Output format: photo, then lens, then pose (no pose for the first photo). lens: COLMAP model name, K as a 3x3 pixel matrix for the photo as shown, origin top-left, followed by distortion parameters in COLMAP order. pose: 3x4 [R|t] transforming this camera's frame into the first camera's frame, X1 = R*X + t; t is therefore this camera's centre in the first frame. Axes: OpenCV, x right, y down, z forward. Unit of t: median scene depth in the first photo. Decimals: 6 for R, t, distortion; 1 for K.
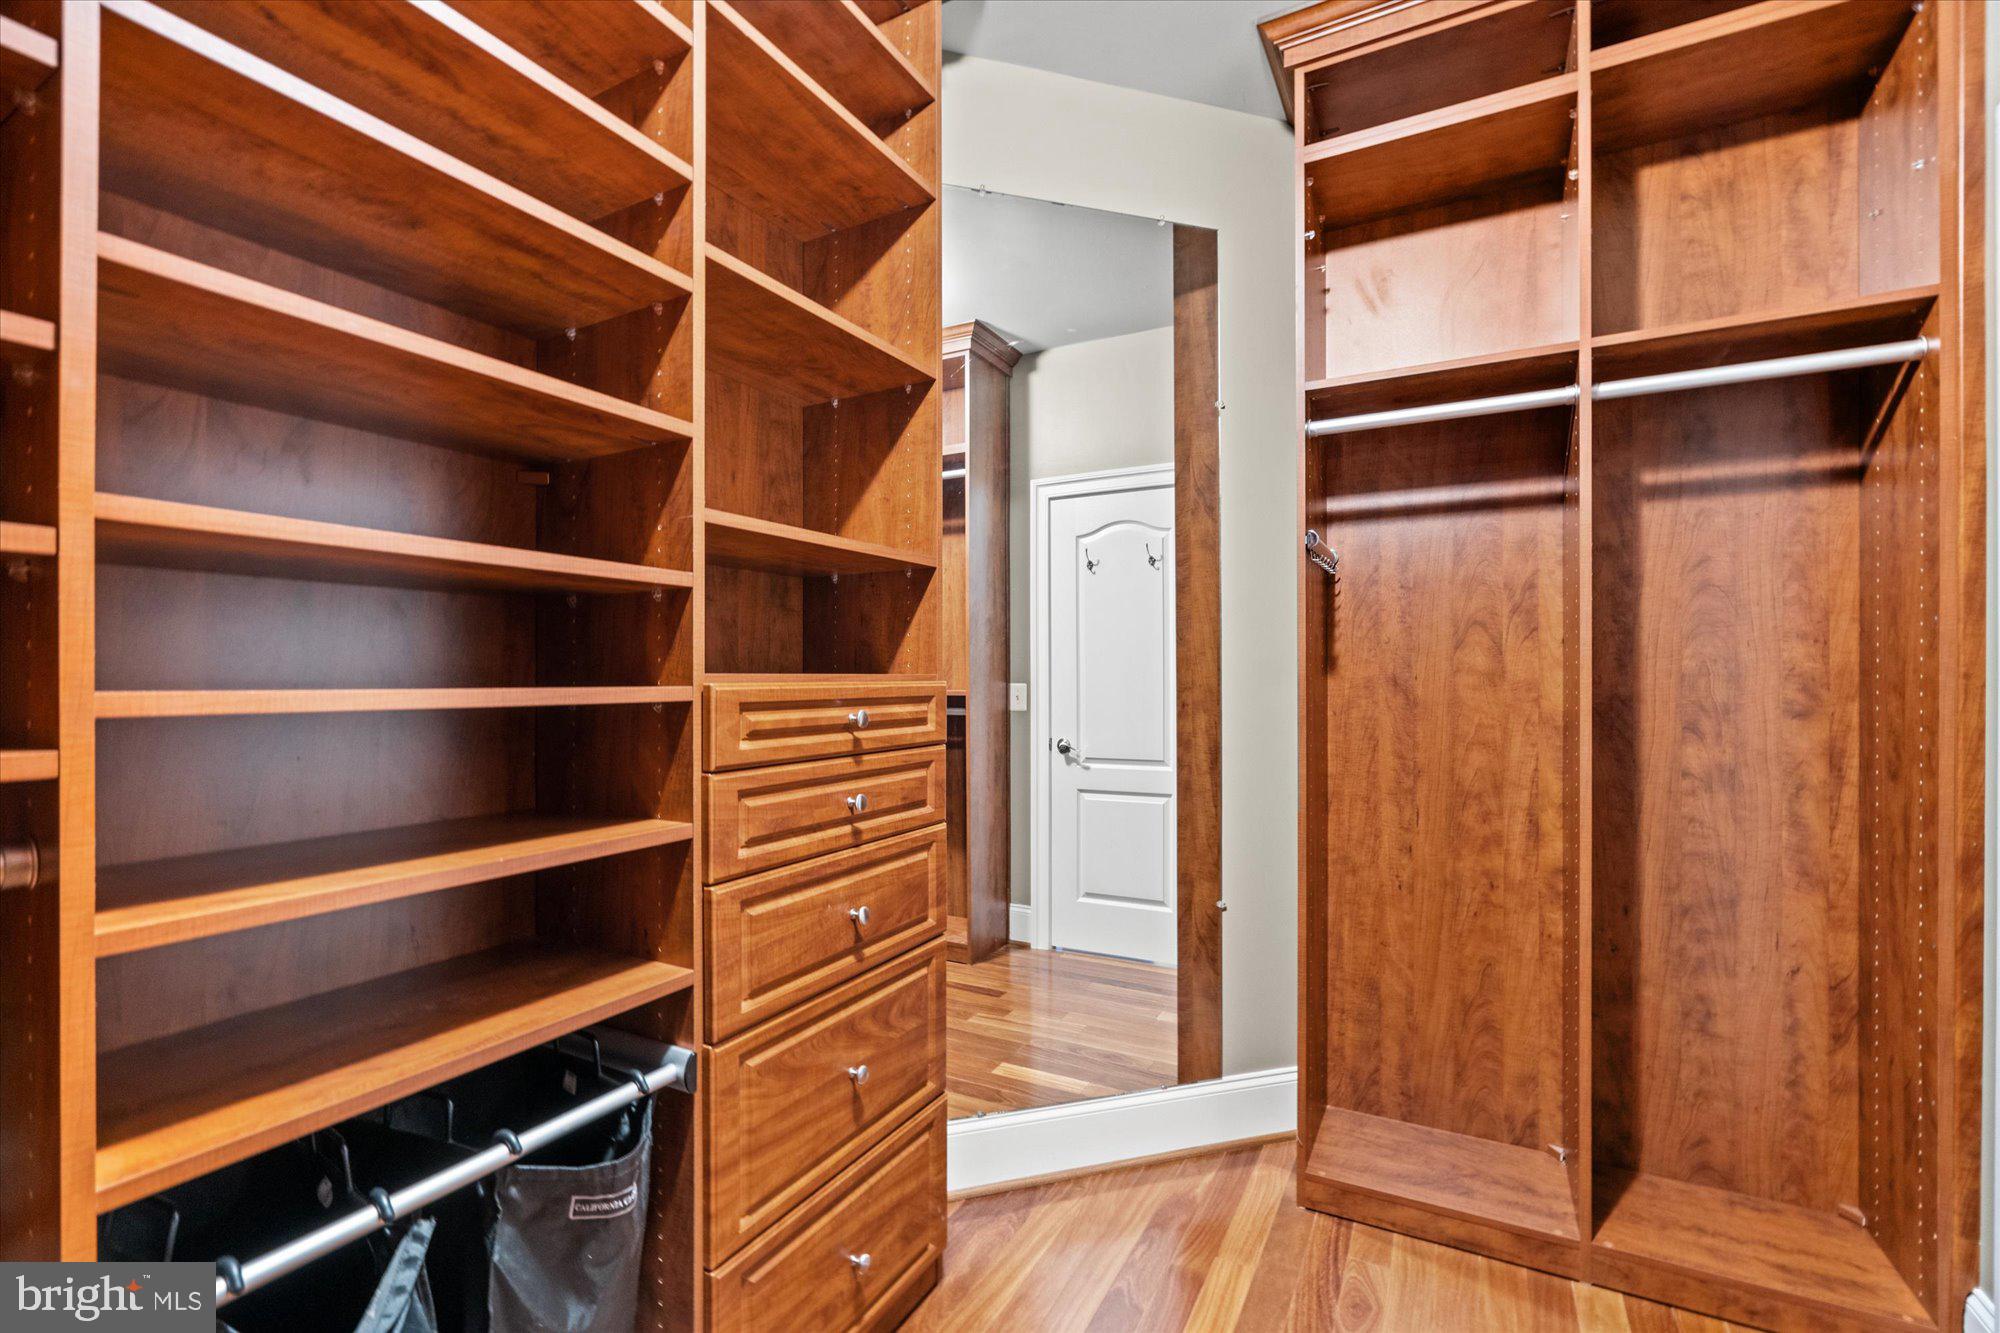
lens RADIAL K [[890.0, 0, 997.9], [0, 890.0, 675.0], [0, 0, 1]] dist [-0.002397, -0.000091]
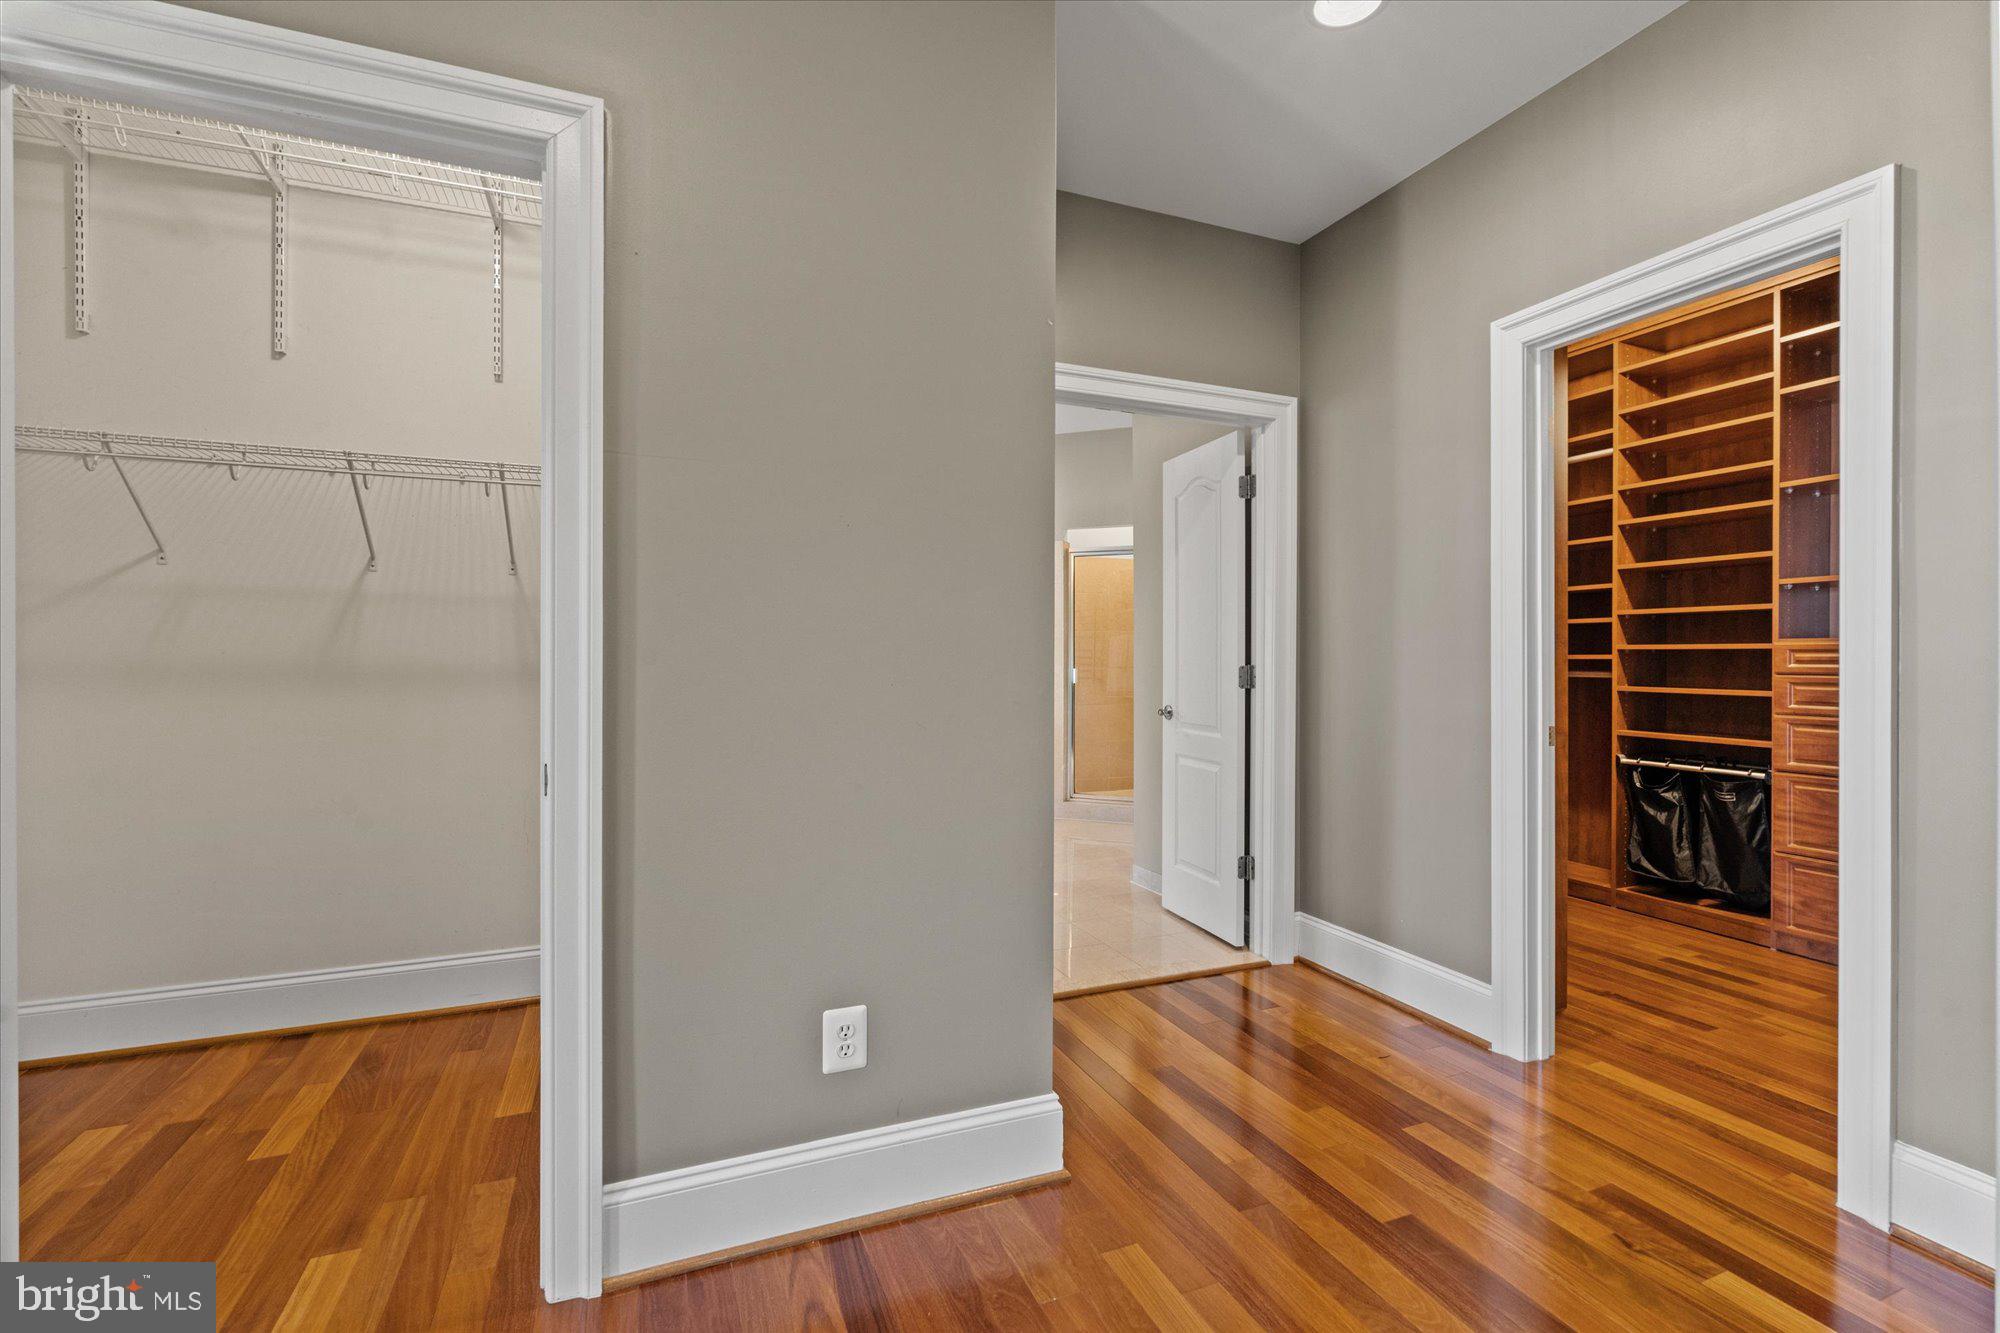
lens RADIAL K [[890.0, 0, 1000.4], [0, 890.0, 662.2], [0, 0, 1]] dist [-0.002397, -0.000091]
pose [[-0.629964, 0.005349, -0.776606, 5.950974], [0.003656, 0.999986, 0.003922, 0.094338], [0.776616, -0.000368, -0.629974, 1.530115]]
